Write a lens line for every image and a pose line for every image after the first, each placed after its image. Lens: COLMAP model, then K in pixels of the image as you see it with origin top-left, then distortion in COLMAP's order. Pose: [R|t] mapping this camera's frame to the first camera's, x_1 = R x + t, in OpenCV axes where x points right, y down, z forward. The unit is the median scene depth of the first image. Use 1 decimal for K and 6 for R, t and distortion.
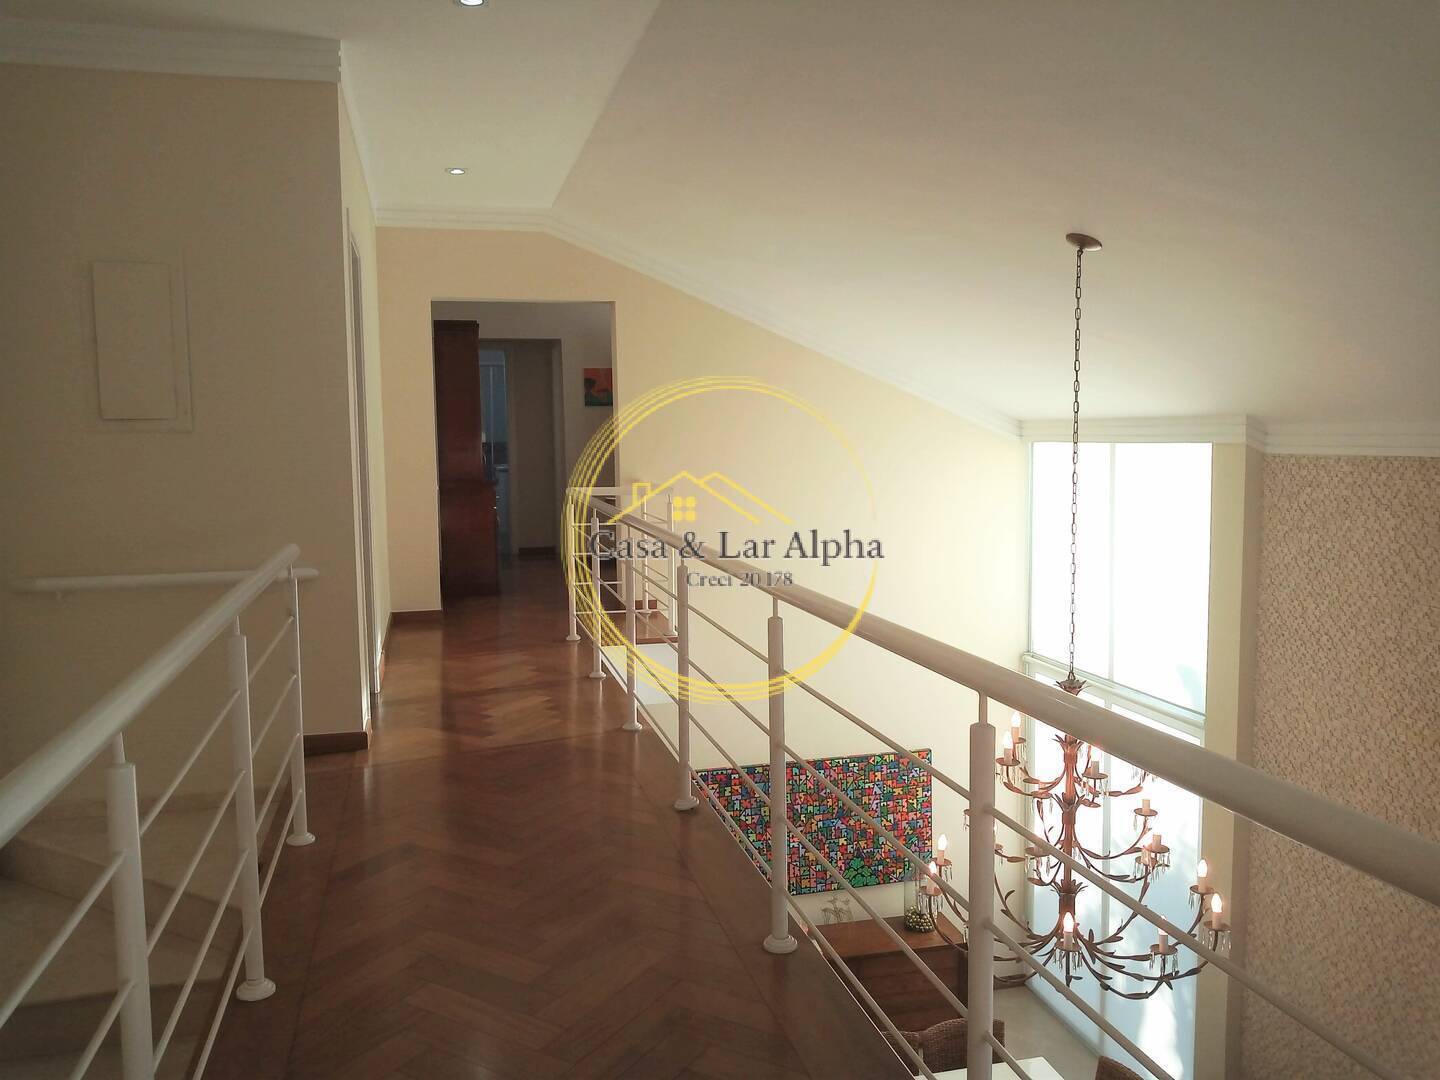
lens RADIAL K [[1121.9, 0, 718.5], [0, 1121.9, 529.5], [0, 0, 1]] dist [-0.011762, 0.018613]
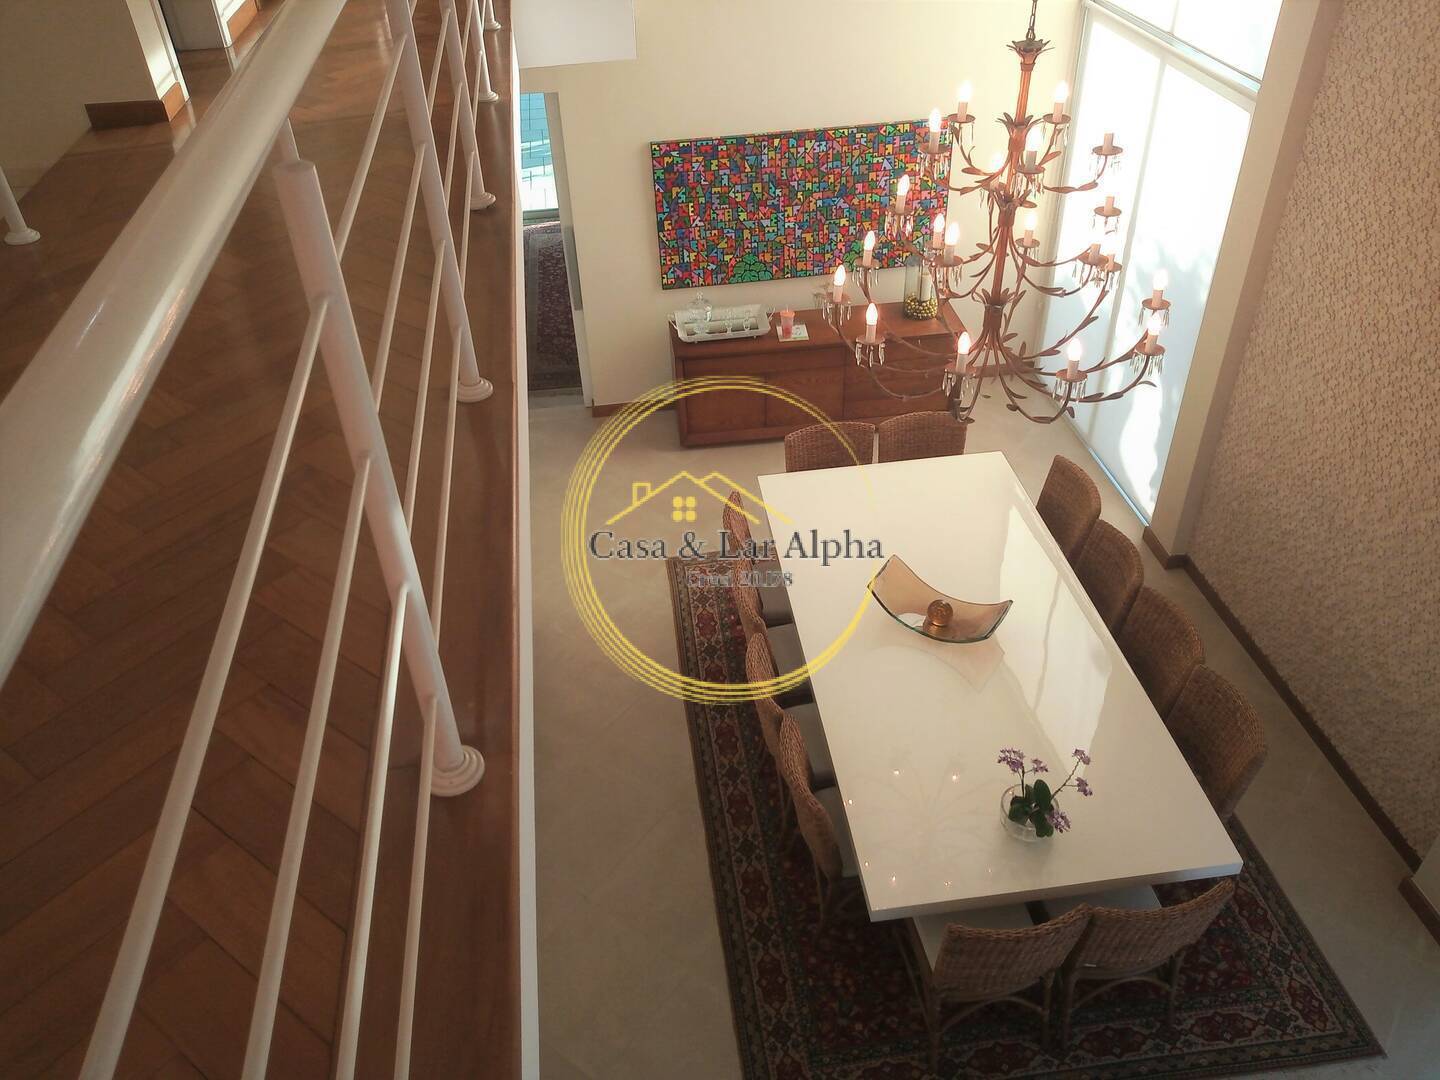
lens RADIAL K [[1121.9, 0, 718.5], [0, 1121.9, 529.5], [0, 0, 1]] dist [-0.011762, 0.018613]
pose [[0.994053, 0.048726, -0.097383, 0.151953], [0.010258, 0.848422, 0.529222, 0.009093], [0.108409, -0.527073, 0.842877, 0.121811]]
